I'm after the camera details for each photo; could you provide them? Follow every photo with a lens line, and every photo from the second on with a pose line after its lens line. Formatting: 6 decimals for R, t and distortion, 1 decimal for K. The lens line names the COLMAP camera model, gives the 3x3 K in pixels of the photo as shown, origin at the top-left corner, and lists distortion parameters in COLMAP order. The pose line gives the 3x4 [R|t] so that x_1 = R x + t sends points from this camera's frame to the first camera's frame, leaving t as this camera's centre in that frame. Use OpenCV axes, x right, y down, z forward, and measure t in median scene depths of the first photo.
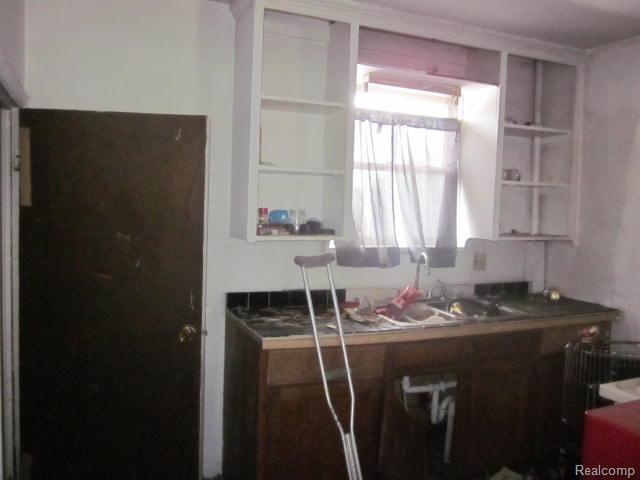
lens RADIAL K [[539.3, 0, 320.0], [0, 539.3, 240.0], [0, 0, 1]] dist [-0.014502, -0.007796]
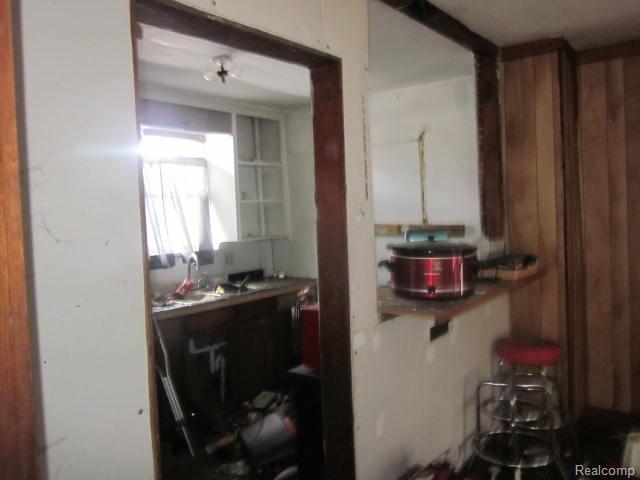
lens RADIAL K [[539.3, 0, 320.0], [0, 539.3, 240.0], [0, 0, 1]] dist [-0.014502, -0.007796]
pose [[0.874902, -0.089556, 0.475947, -0.176703], [0.098739, 0.995097, 0.005735, 0.009203], [-0.474127, 0.041977, 0.879455, -0.380356]]
